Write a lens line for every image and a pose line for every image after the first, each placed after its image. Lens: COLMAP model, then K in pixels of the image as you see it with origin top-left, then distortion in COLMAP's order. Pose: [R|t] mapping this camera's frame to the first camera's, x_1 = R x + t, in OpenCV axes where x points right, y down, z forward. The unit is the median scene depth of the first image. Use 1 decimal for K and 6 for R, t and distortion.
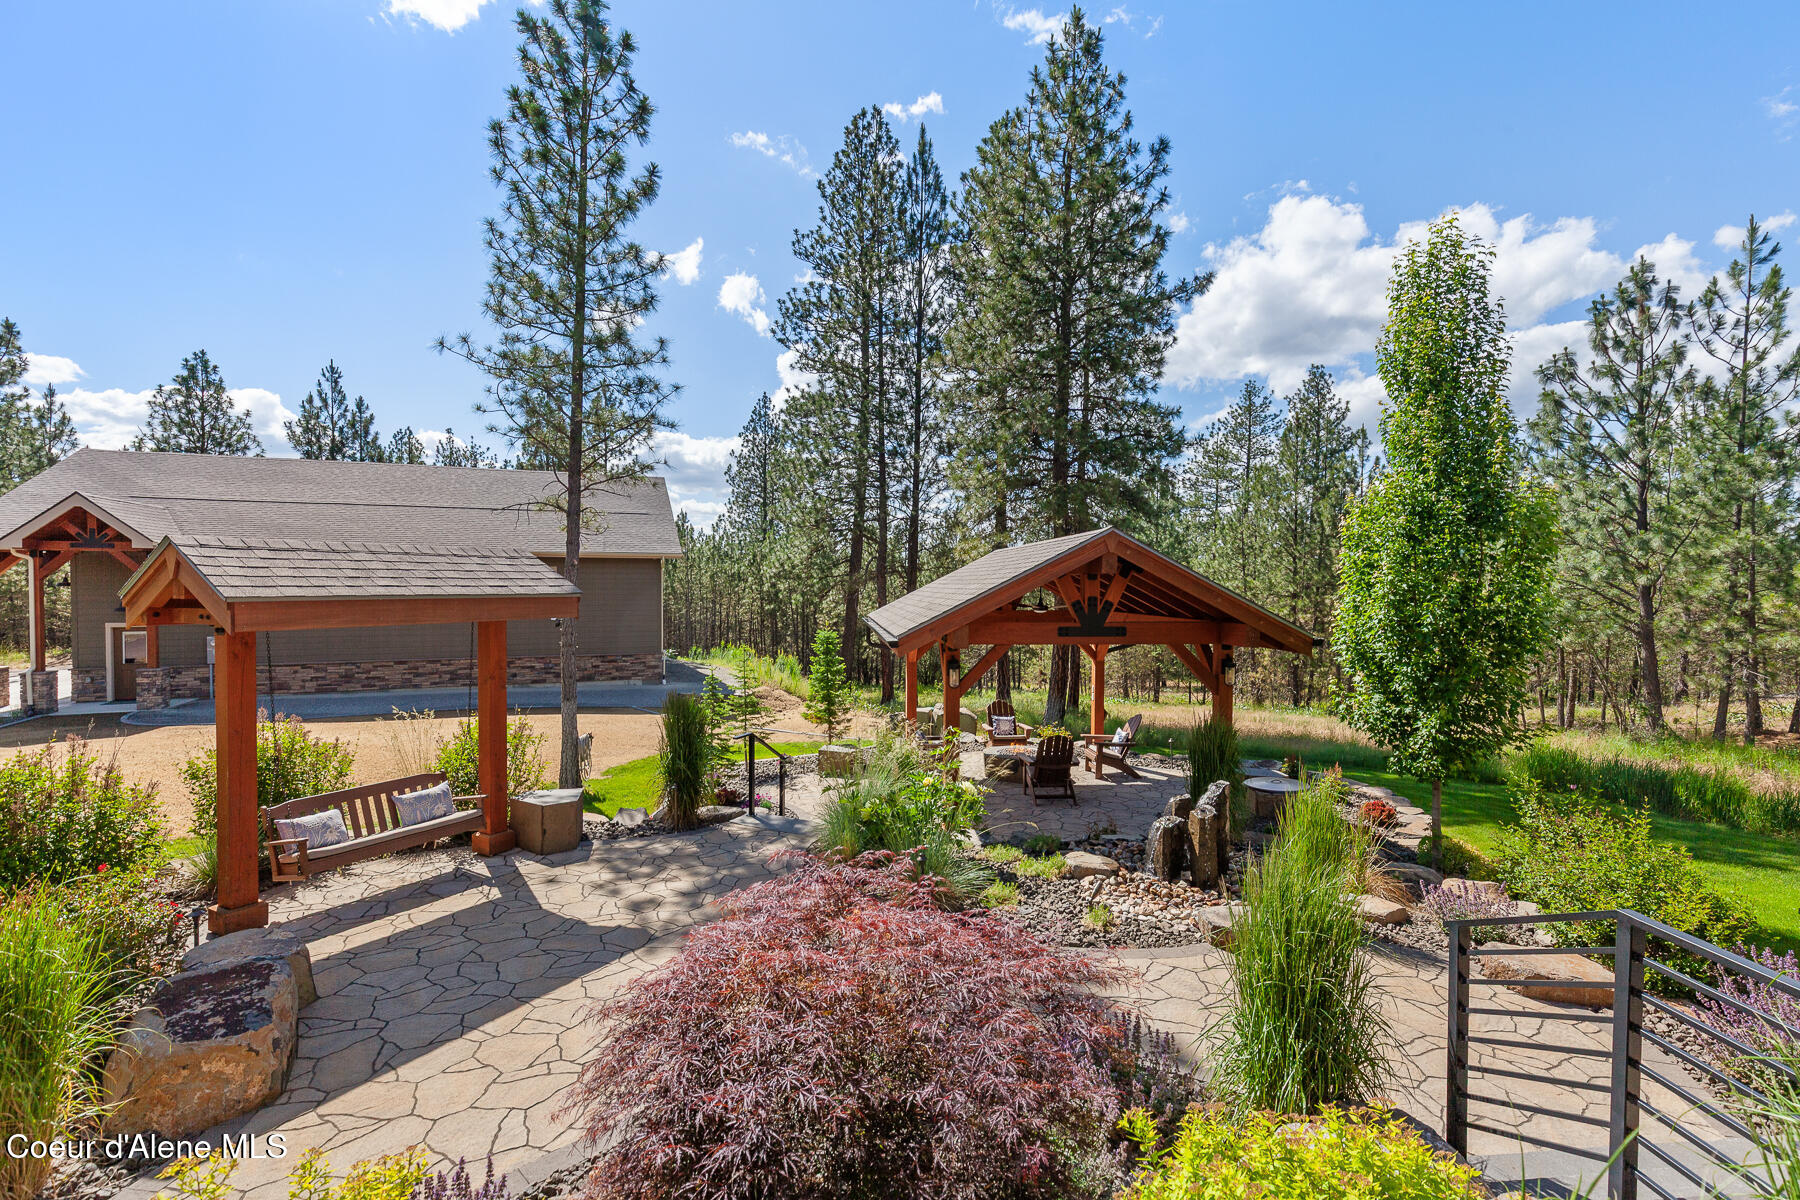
lens RADIAL K [[815.3, 0, 914.3], [0, 815.3, 603.7], [0, 0, 1]] dist [0.008480, -0.000184]
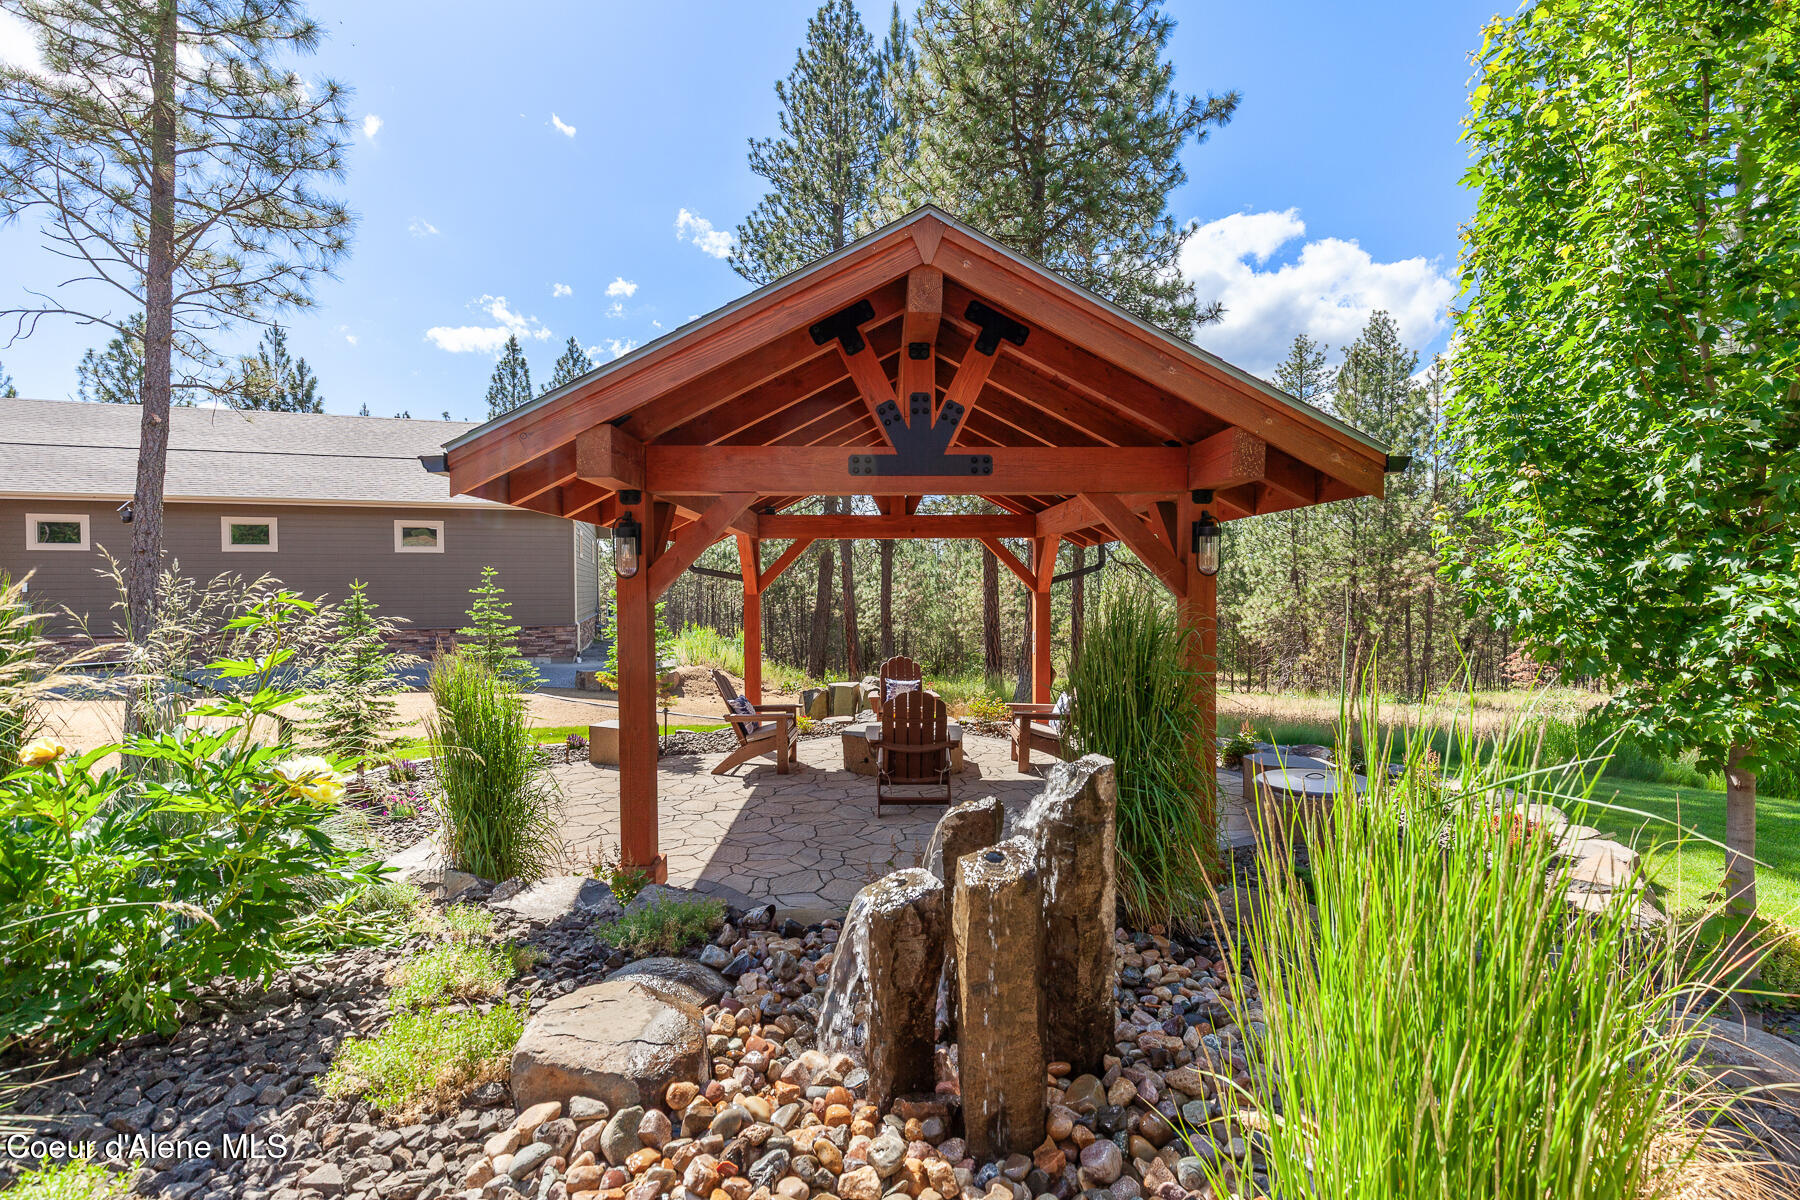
lens RADIAL K [[815.3, 0, 908.7], [0, 815.3, 602.0], [0, 0, 1]] dist [0.008480, -0.000184]
pose [[0.997898, -0.006500, -0.064471, 0.102220], [0.006151, 0.999965, -0.005610, 0.050913], [0.064505, 0.005201, 0.997904, 0.217088]]
